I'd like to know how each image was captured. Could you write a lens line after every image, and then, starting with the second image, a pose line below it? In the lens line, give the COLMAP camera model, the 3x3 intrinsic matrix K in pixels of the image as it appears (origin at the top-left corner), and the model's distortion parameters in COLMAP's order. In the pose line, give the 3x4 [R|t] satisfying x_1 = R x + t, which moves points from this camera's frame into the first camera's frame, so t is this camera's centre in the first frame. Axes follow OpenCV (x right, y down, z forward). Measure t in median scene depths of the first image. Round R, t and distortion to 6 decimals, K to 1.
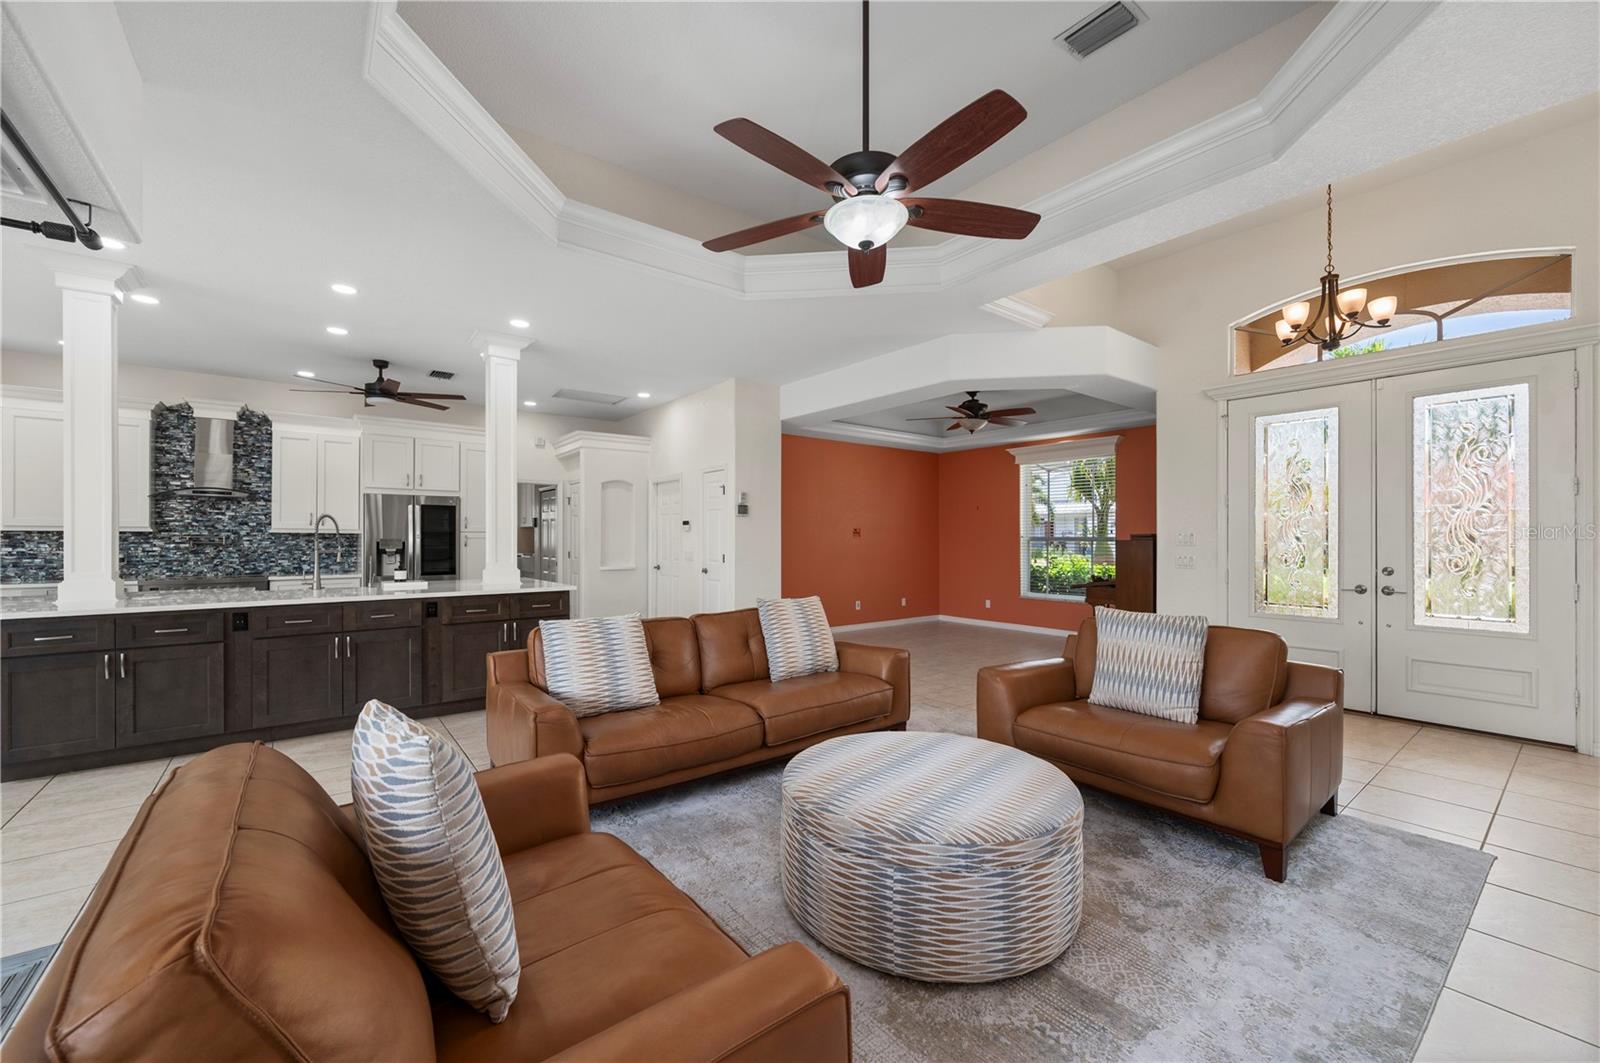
lens RADIAL K [[637.8, 0, 806.6], [0, 637.8, 537.0], [0, 0, 1]] dist [-0.004571, 0.000907]
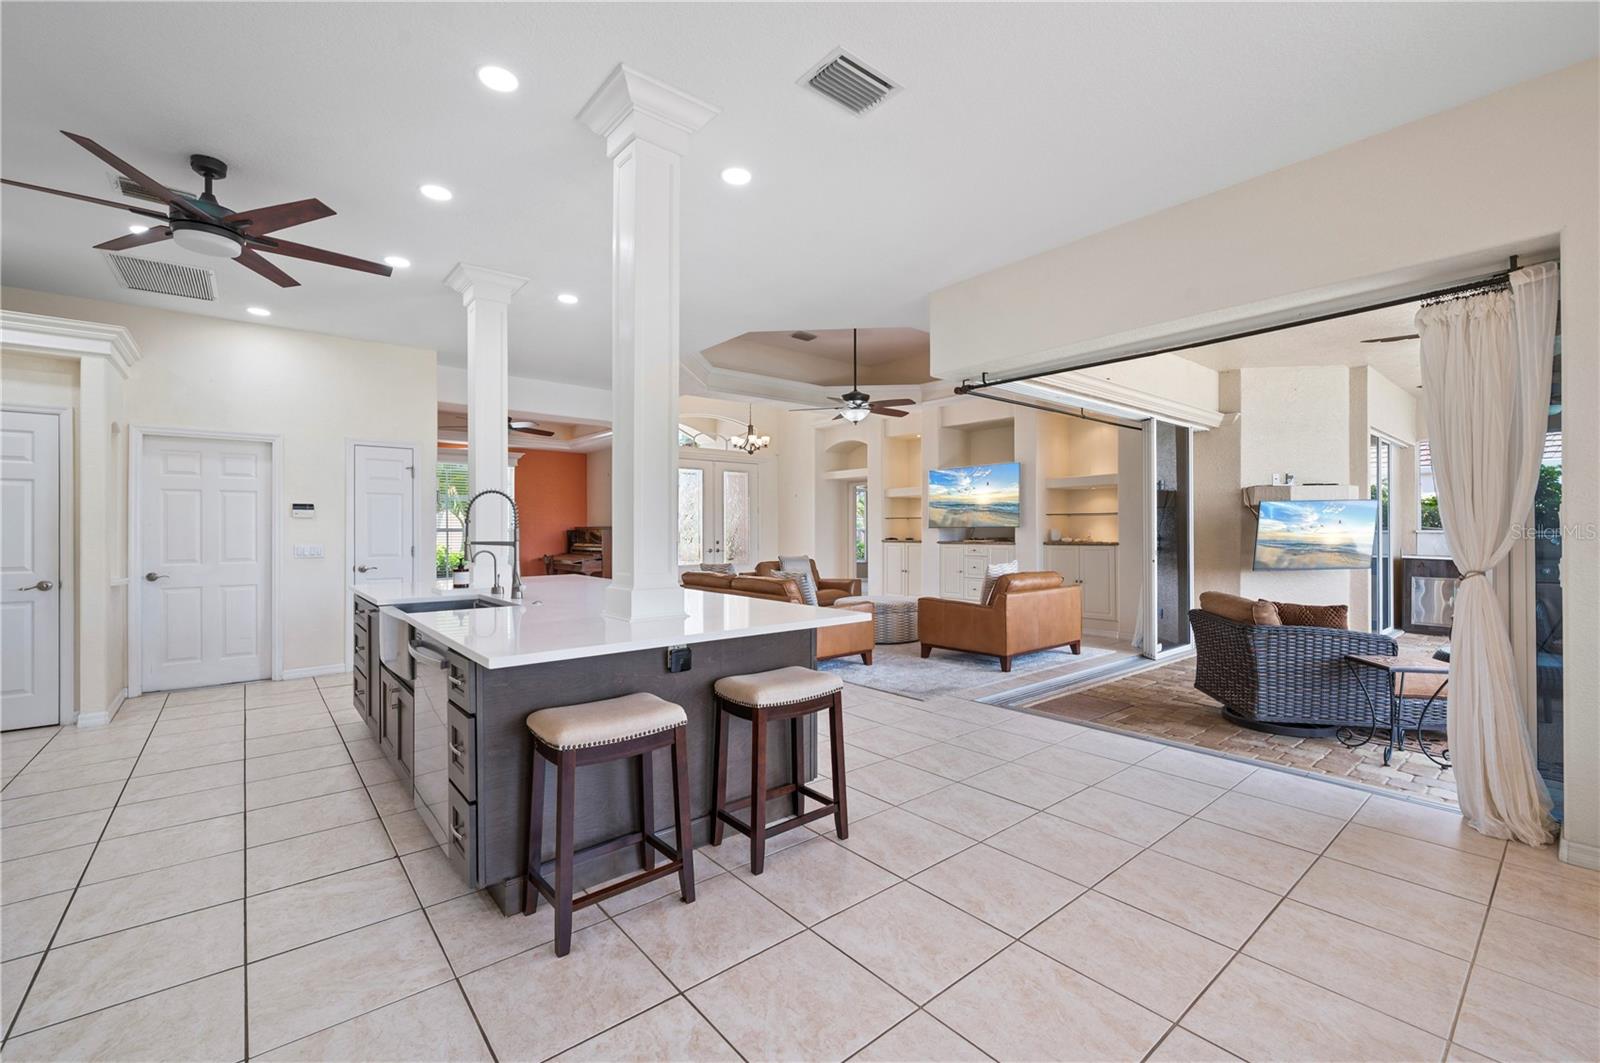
lens RADIAL K [[674.0, 0, 812.8], [0, 674.0, 523.8], [0, 0, 1]] dist [-0.001972, 0.000172]
pose [[-0.043153, 0.009922, 0.999019, -1.106515], [0.002679, 0.999948, -0.009815, 0.007069], [-0.999065, 0.002253, -0.043177, 0.513131]]
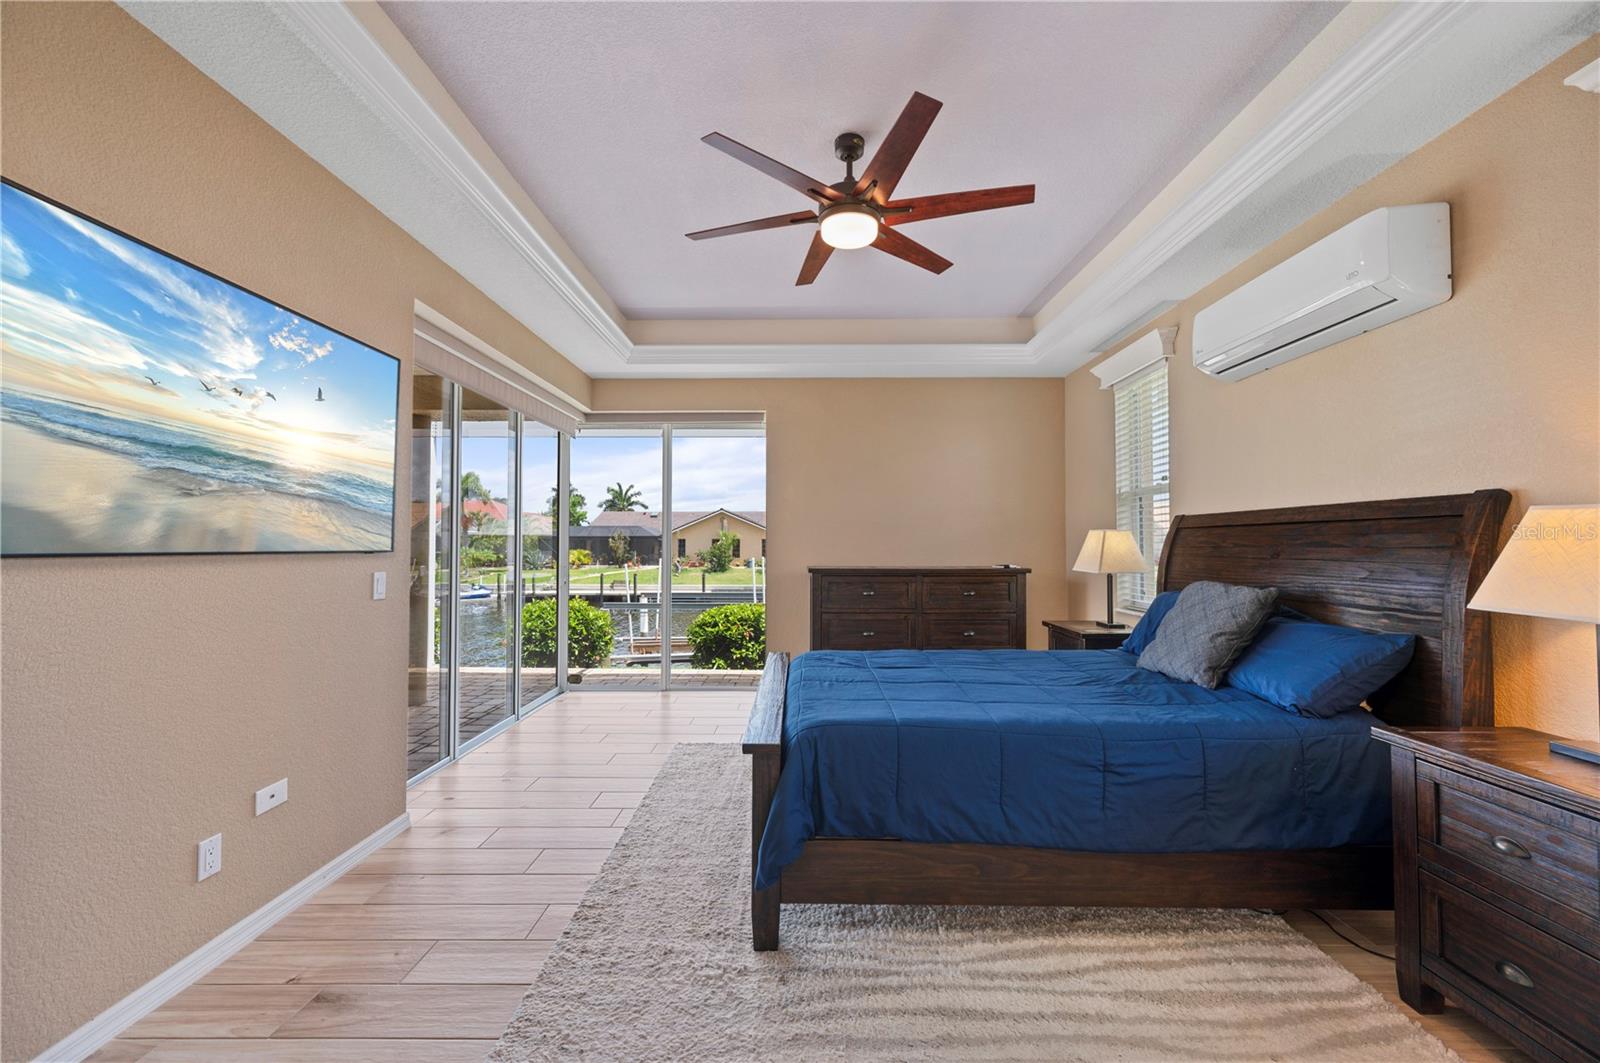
lens RADIAL K [[637.8, 0, 792.1], [0, 637.8, 538.7], [0, 0, 1]] dist [-0.004571, 0.000907]
pose [[-0.635827, -0.007751, -0.771793, 0.304381], [0.001330, 0.999937, -0.011138, -0.003218], [0.771831, -0.008108, -0.635777, 0.520512]]
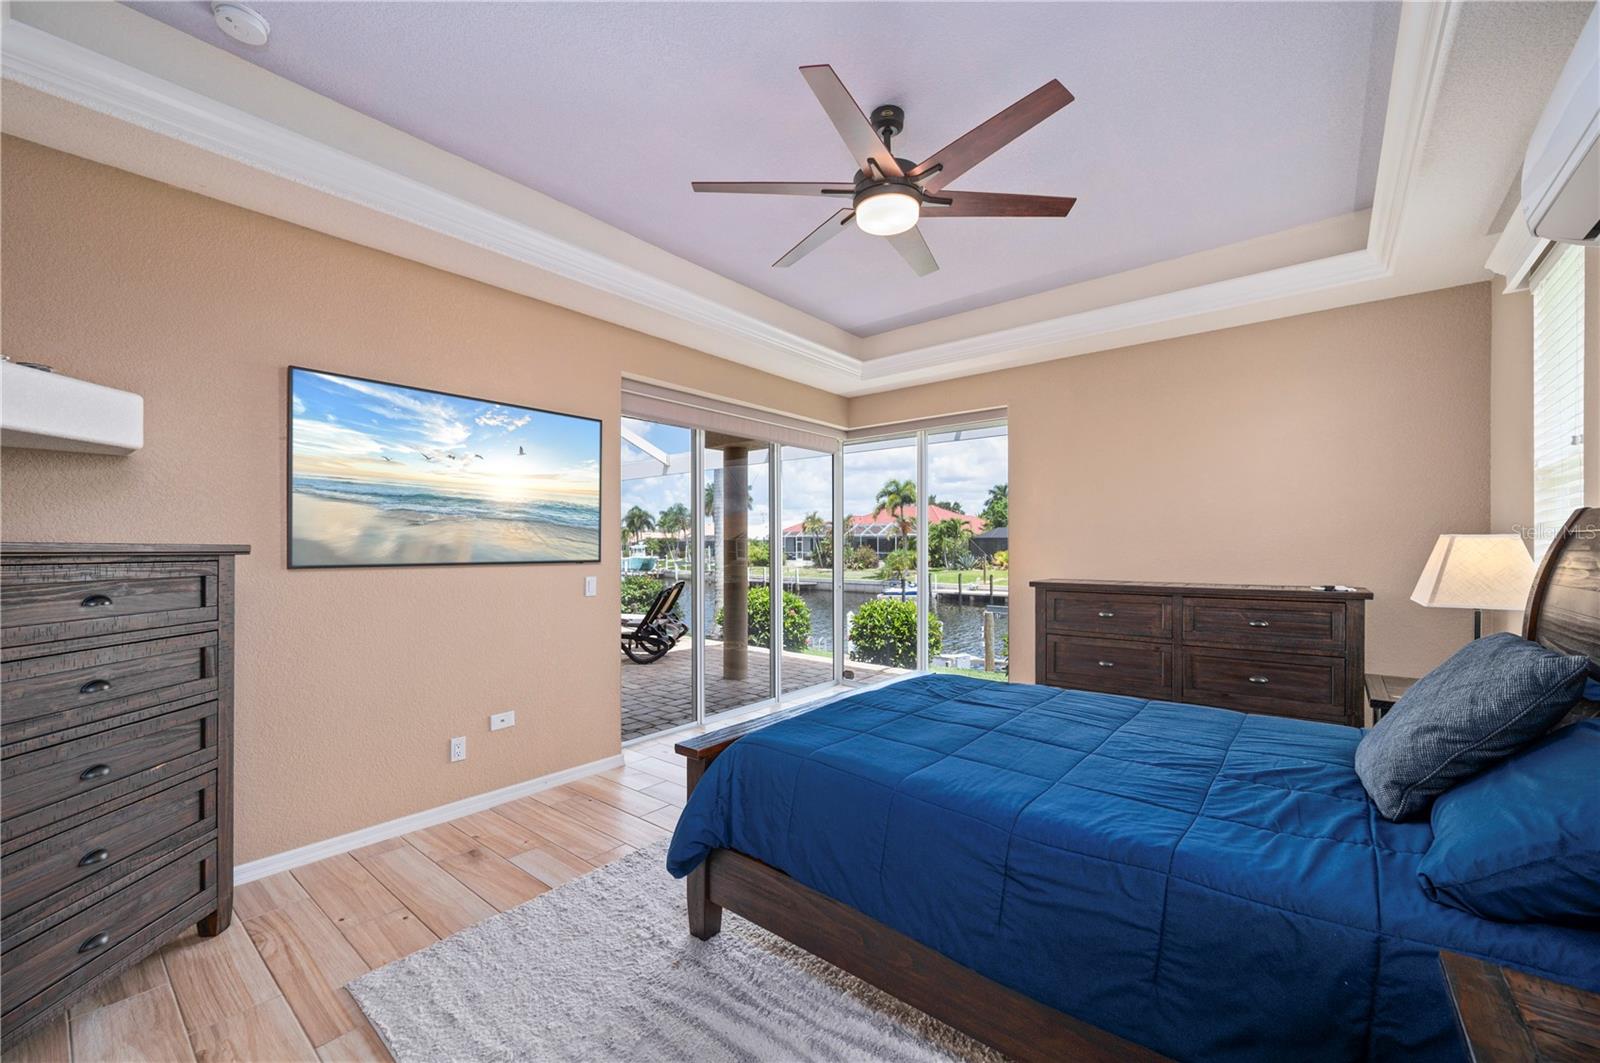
lens RADIAL K [[637.8, 0, 788.5], [0, 637.8, 544.1], [0, 0, 1]] dist [-0.004571, 0.000907]
pose [[-0.977428, -0.004682, -0.211219, 0.101590], [-0.003909, 0.999984, -0.004078, -0.010520], [0.211235, -0.003160, -0.977430, 0.641333]]
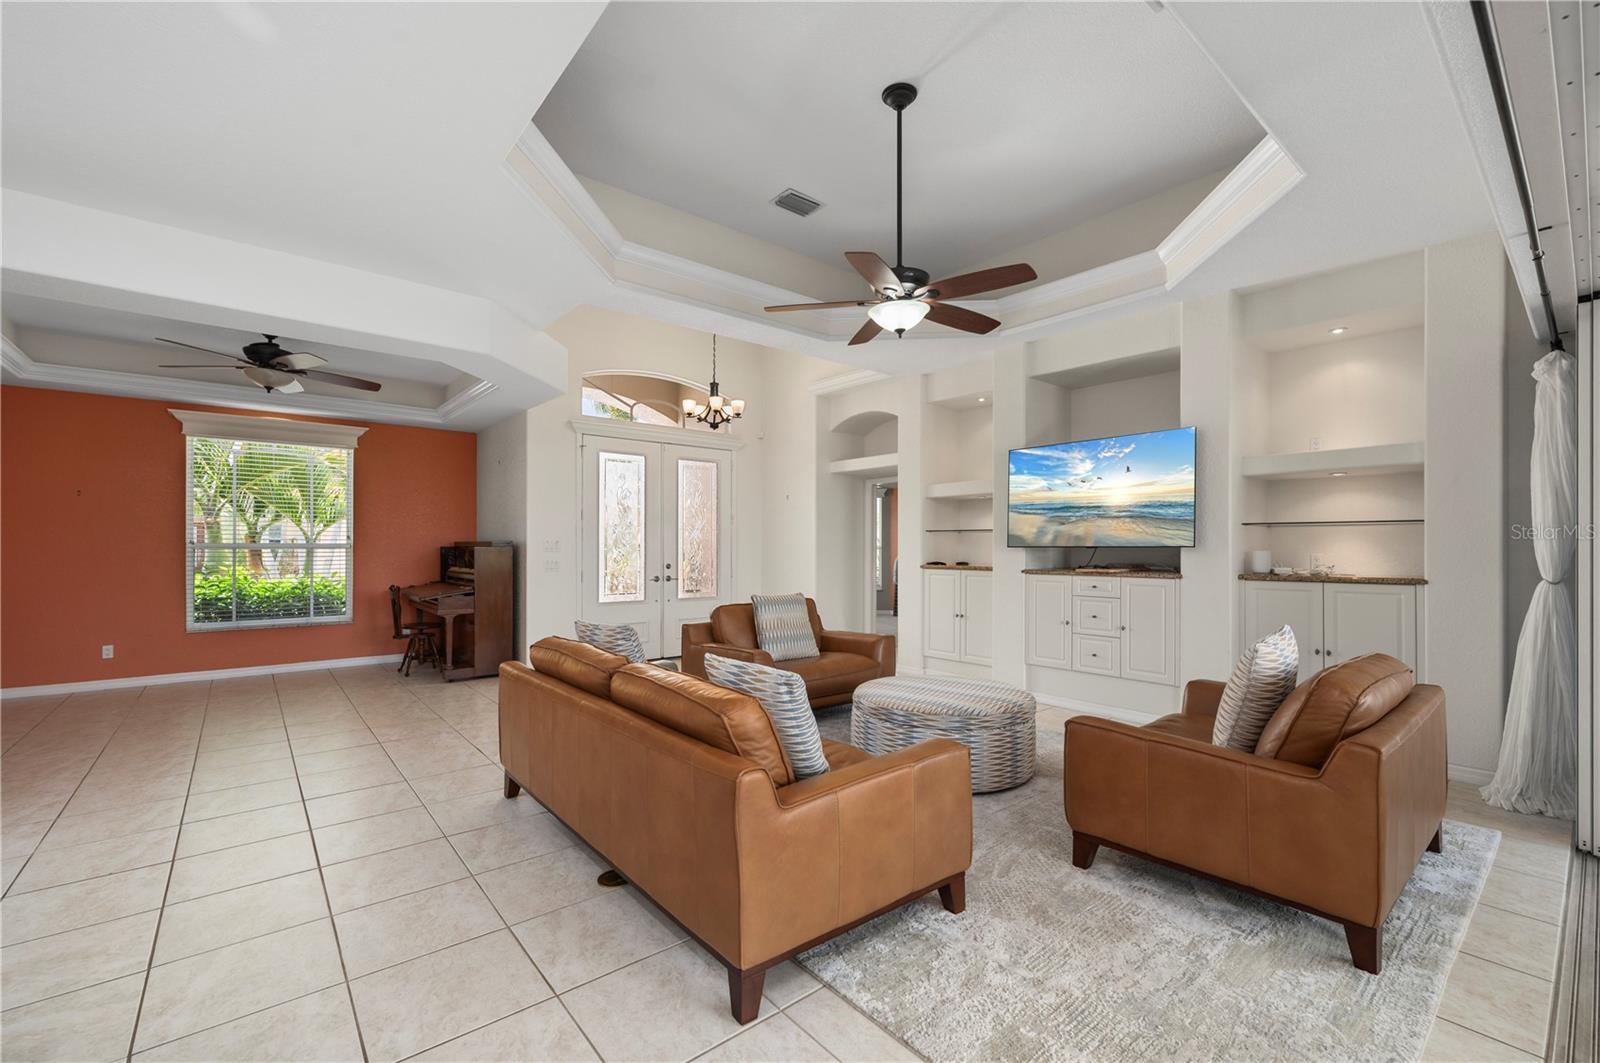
lens RADIAL K [[674.0, 0, 802.4], [0, 674.0, 544.3], [0, 0, 1]] dist [-0.001972, 0.000172]
pose [[-0.026343, 0.003284, 0.999648, -0.521653], [-0.002965, 0.999990, -0.003364, 0.002251], [-0.999649, -0.003053, -0.026333, 0.485896]]
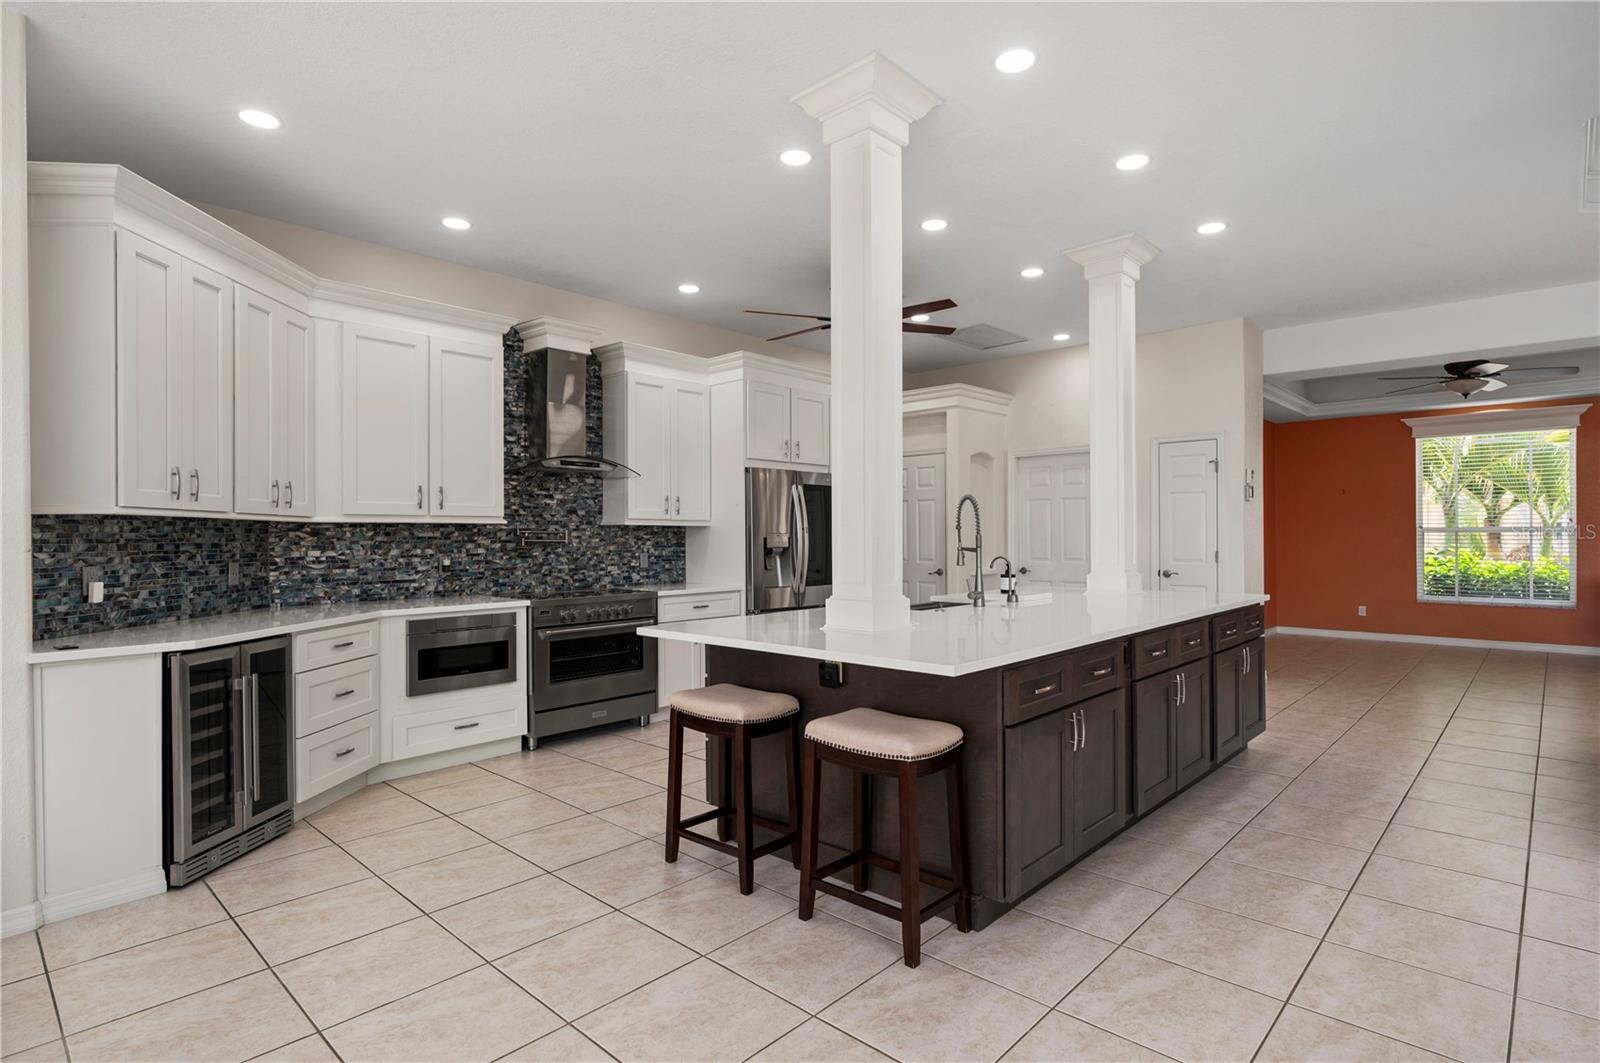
lens RADIAL K [[826.8, 0, 813.3], [0, 826.8, 539.7], [0, 0, 1]] dist [0.005124, 0.000813]
pose [[0.986264, -0.007223, 0.165020, -0.791278], [0.005831, 0.999943, 0.008920, 0.001823], [-0.165075, -0.007835, 0.986250, 0.112249]]
